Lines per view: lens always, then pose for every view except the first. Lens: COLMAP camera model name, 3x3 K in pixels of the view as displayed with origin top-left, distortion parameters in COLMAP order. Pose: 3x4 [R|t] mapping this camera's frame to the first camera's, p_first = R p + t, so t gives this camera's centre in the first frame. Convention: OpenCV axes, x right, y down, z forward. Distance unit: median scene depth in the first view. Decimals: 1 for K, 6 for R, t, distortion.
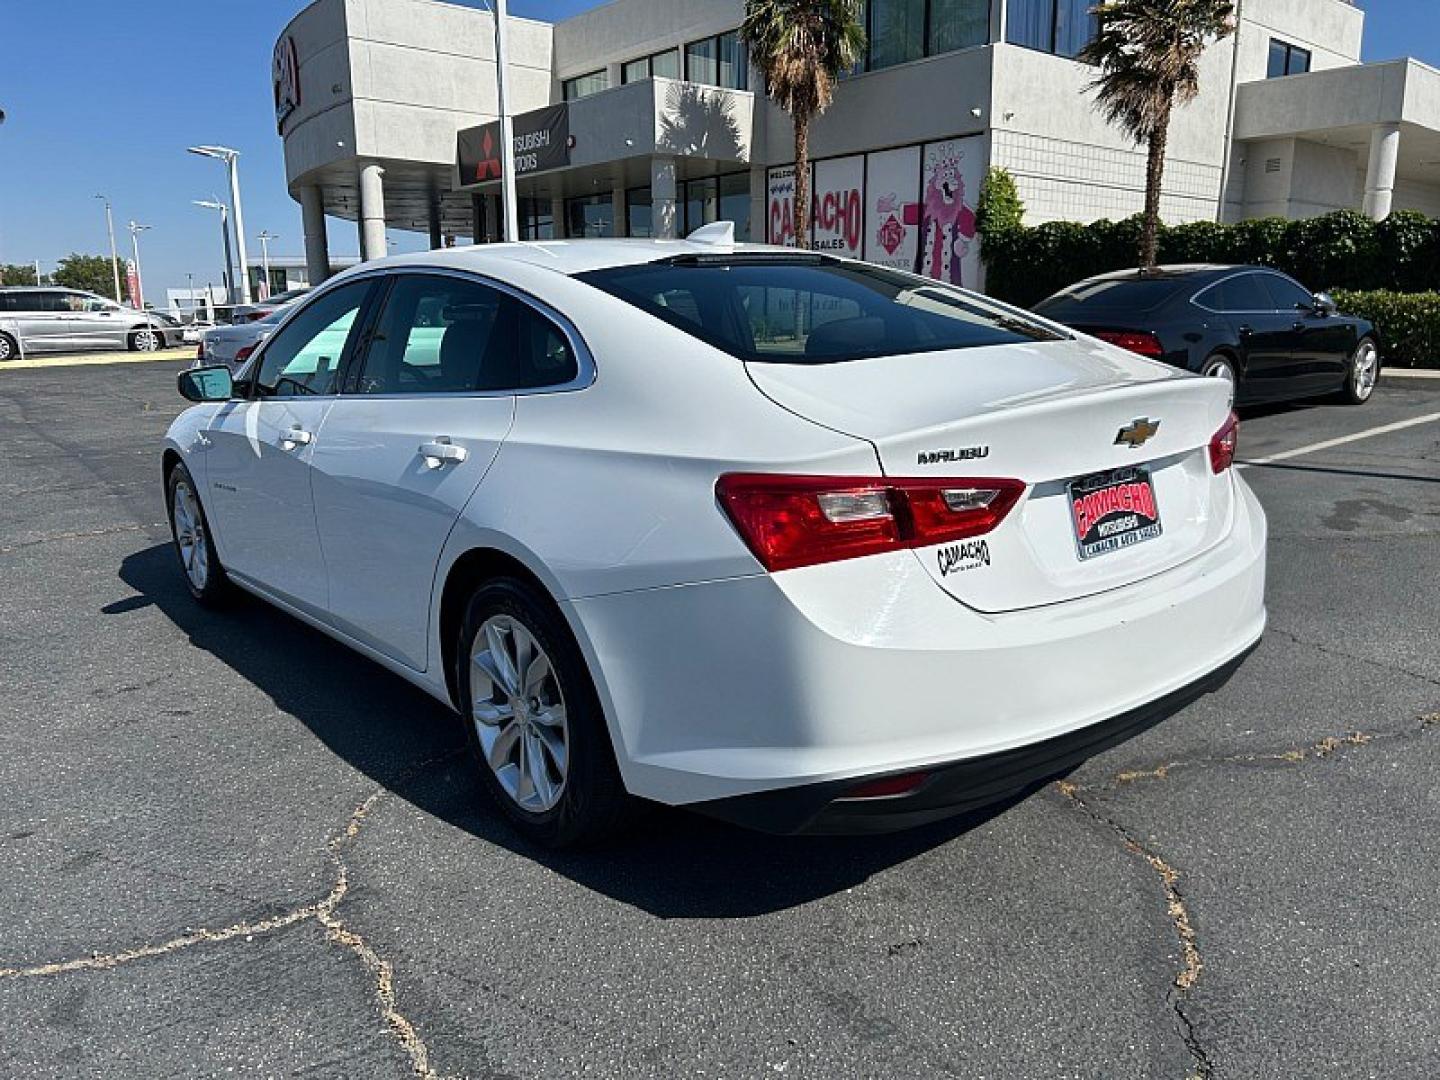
lens RADIAL K [[1082.4, 0, 722.4], [0, 1082.4, 547.7], [0, 0, 1]] dist [0.049048, -0.050005]
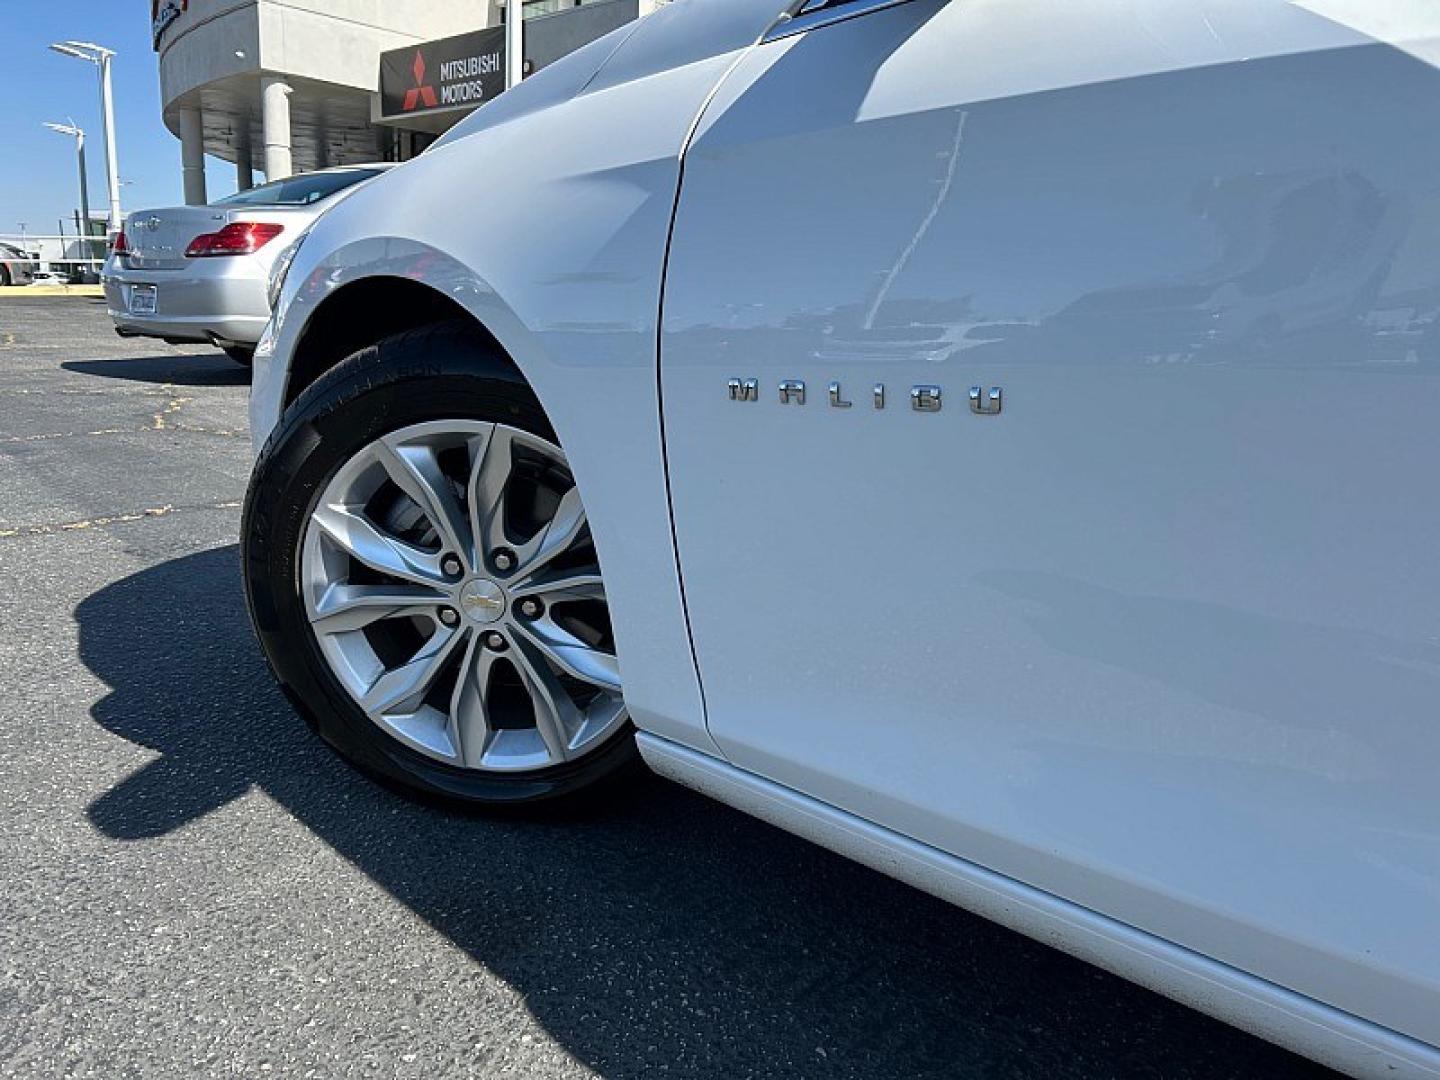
lens RADIAL K [[1082.4, 0, 731.9], [0, 1082.4, 535.9], [0, 0, 1]] dist [0.049048, -0.050005]
pose [[0.991677, 0.023709, 0.126549, -0.096382], [-0.023712, 0.999718, -0.001482, -0.006328], [-0.126548, -0.001531, 0.991959, 0.151114]]
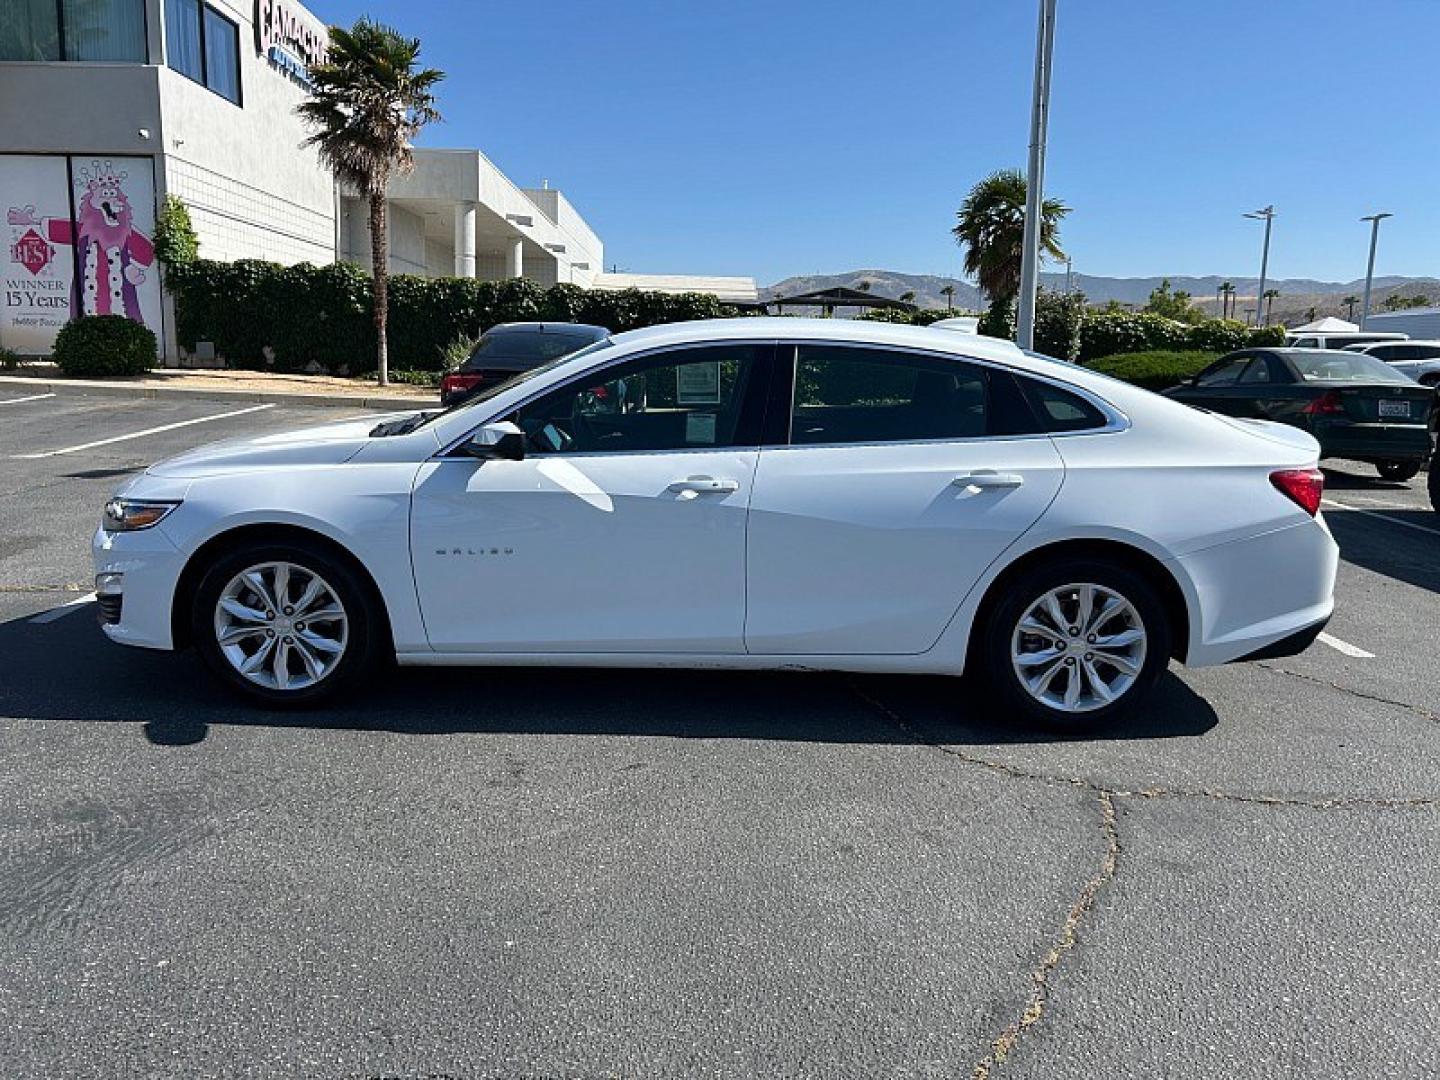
lens RADIAL K [[1082.4, 0, 708.6], [0, 1082.4, 543.1], [0, 0, 1]] dist [0.049048, -0.050005]
pose [[0.651540, -0.103960, 0.751458, -0.192415], [0.129254, 0.991295, 0.025072, -0.011151], [-0.747522, 0.080793, 0.659305, 0.045272]]
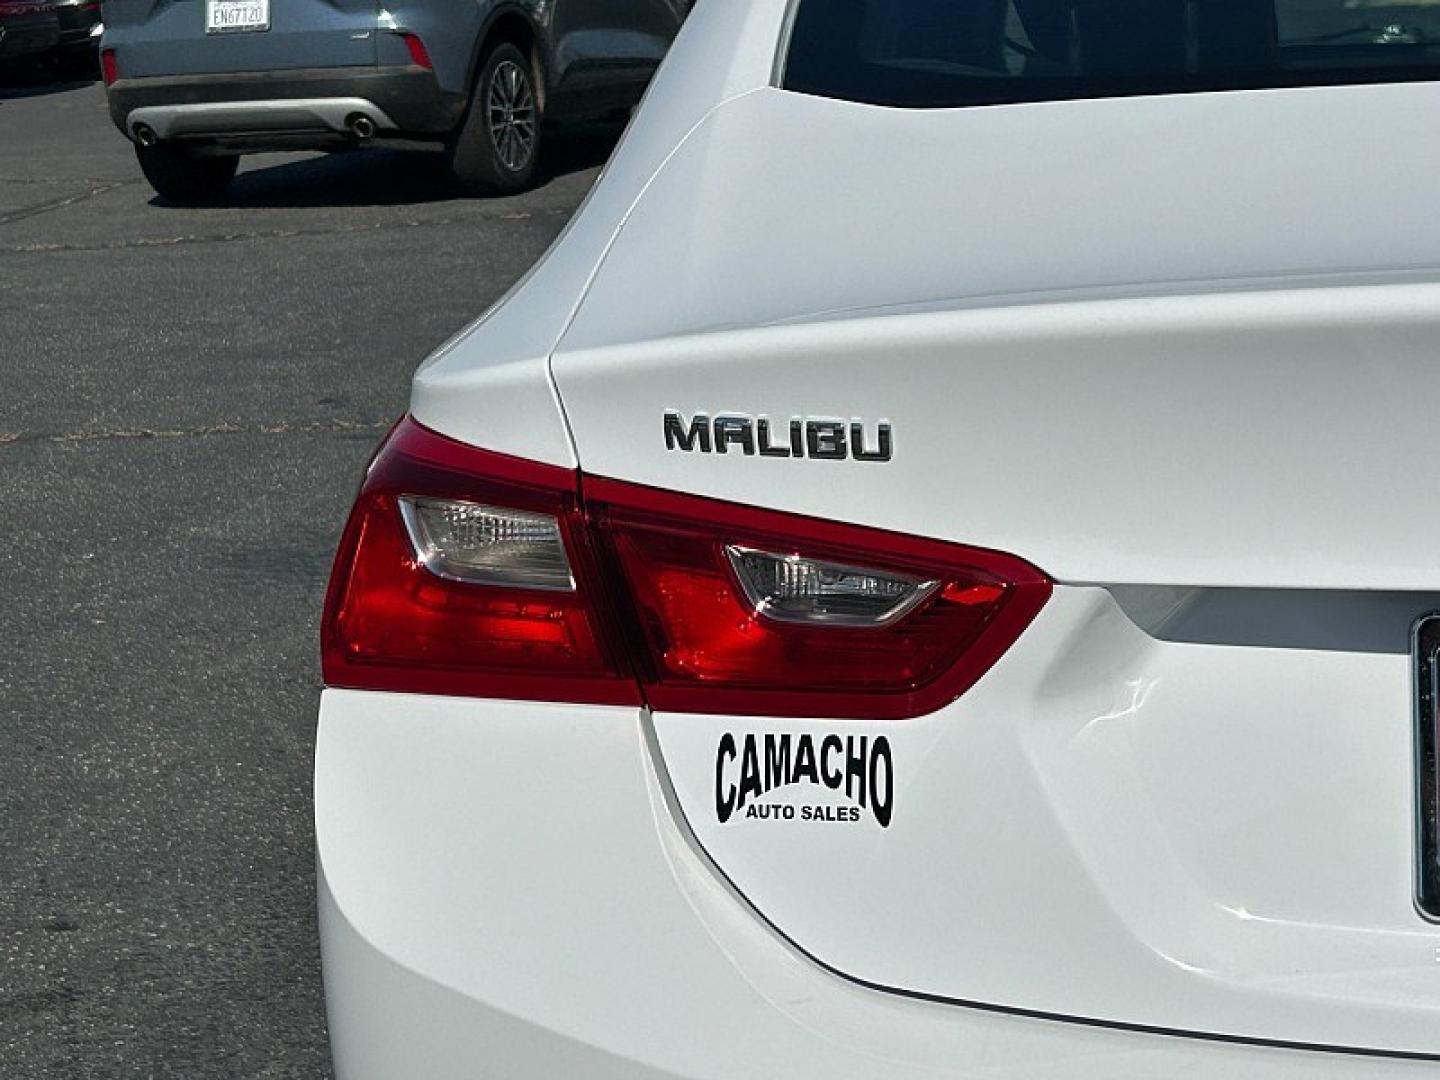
lens RADIAL K [[2936.7, 0, 731.8], [0, 2936.7, 533.9], [0, 0, 1]] dist [0.251423, 0.000000]
pose [[0.631317, 0.164455, -0.757888, 0.073091], [-0.152420, 0.984509, 0.086665, -0.011226], [0.760400, 0.060804, 0.646603, 0.040314]]
